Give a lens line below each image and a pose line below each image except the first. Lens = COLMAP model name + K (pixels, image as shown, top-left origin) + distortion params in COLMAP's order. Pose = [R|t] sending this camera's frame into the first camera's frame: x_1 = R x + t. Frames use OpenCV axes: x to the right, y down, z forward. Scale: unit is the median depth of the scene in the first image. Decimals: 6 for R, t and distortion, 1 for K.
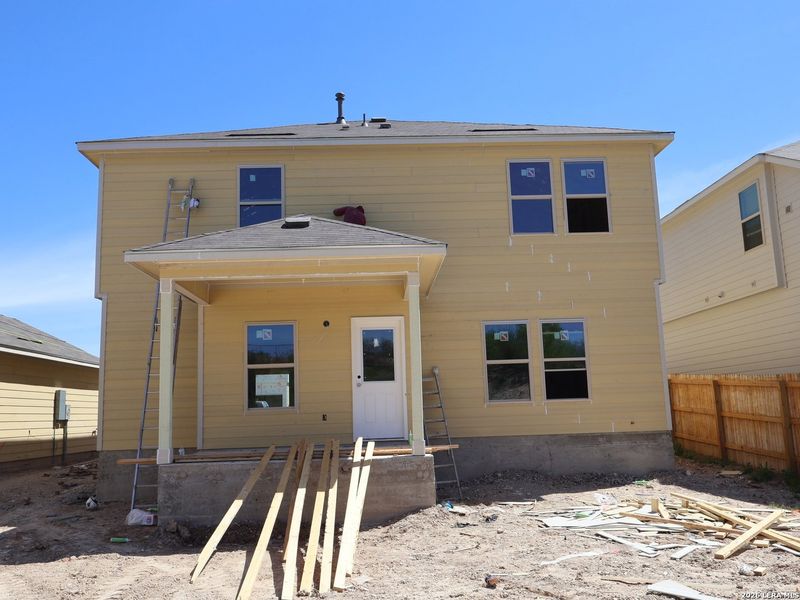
lens RADIAL K [[703.2, 0, 400.0], [0, 703.2, 300.0], [0, 0, 1]] dist [-0.002585, -0.002965]
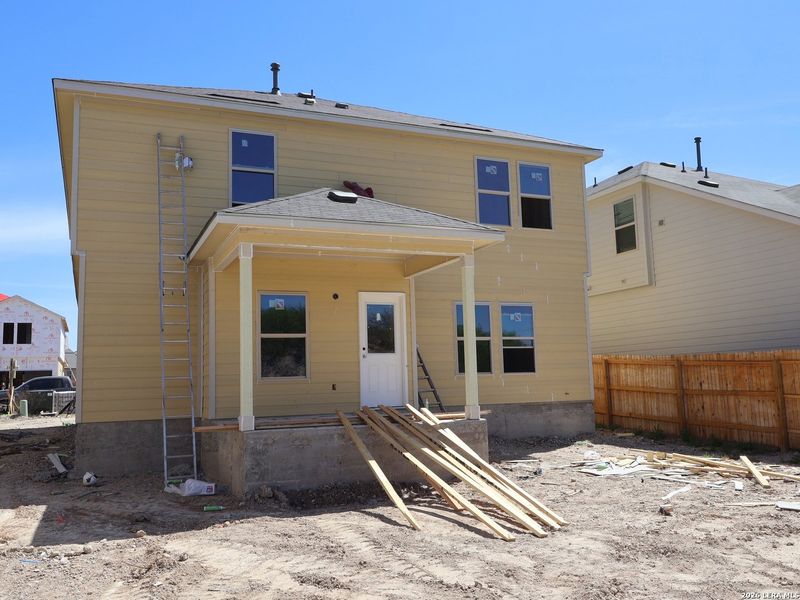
lens RADIAL K [[703.2, 0, 400.0], [0, 703.2, 300.0], [0, 0, 1]] dist [-0.002585, -0.002965]
pose [[0.932457, 0.048851, 0.357962, -0.349408], [-0.058772, 0.998129, 0.016881, 0.014431], [-0.356467, -0.036779, 0.933584, 0.005297]]
